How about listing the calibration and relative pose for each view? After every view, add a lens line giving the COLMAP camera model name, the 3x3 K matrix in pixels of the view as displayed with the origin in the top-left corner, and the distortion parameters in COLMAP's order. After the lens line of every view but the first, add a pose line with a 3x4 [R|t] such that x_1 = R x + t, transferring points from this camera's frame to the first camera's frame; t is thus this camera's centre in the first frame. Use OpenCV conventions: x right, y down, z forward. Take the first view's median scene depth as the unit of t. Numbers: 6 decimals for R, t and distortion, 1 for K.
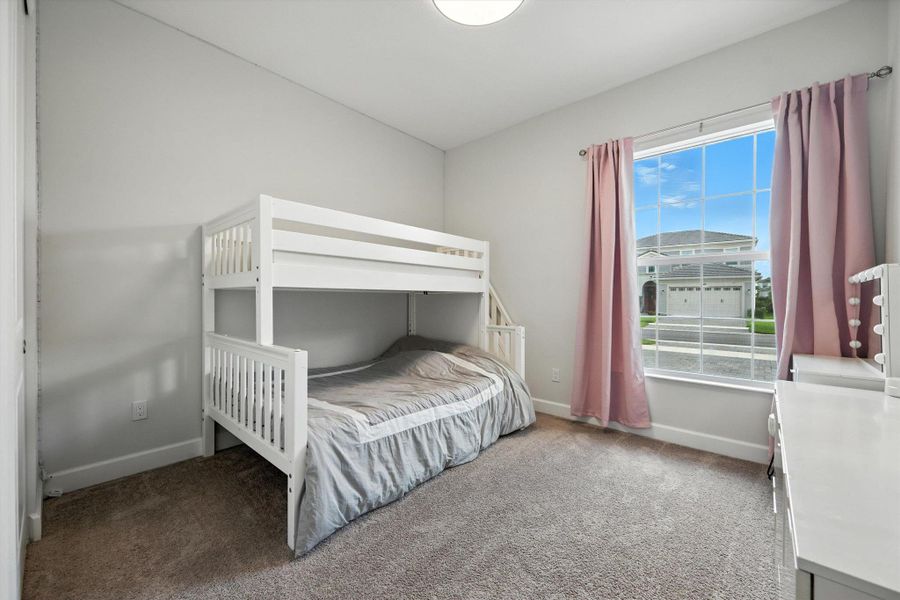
lens RADIAL K [[356.5, 0, 450.6], [0, 356.5, 298.1], [0, 0, 1]] dist [-0.000145, 0.000107]
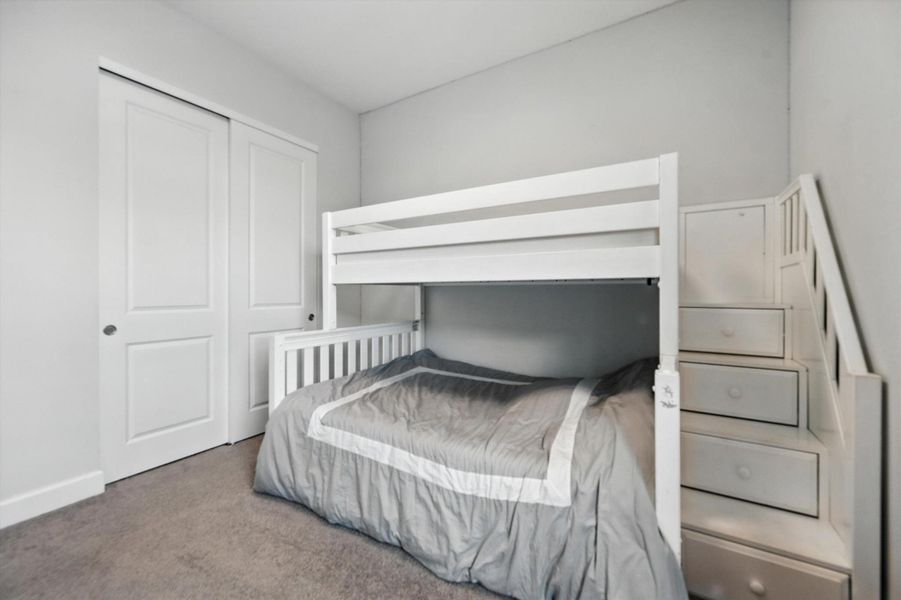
lens RADIAL K [[356.9, 0, 451.1], [0, 356.9, 298.1], [0, 0, 1]] dist [-0.000145, 0.000107]
pose [[0.180085, 0.008790, -0.983612, 0.661792], [0.001589, 0.999956, 0.009227, 0.005116], [0.983650, -0.003225, 0.180063, 0.979375]]
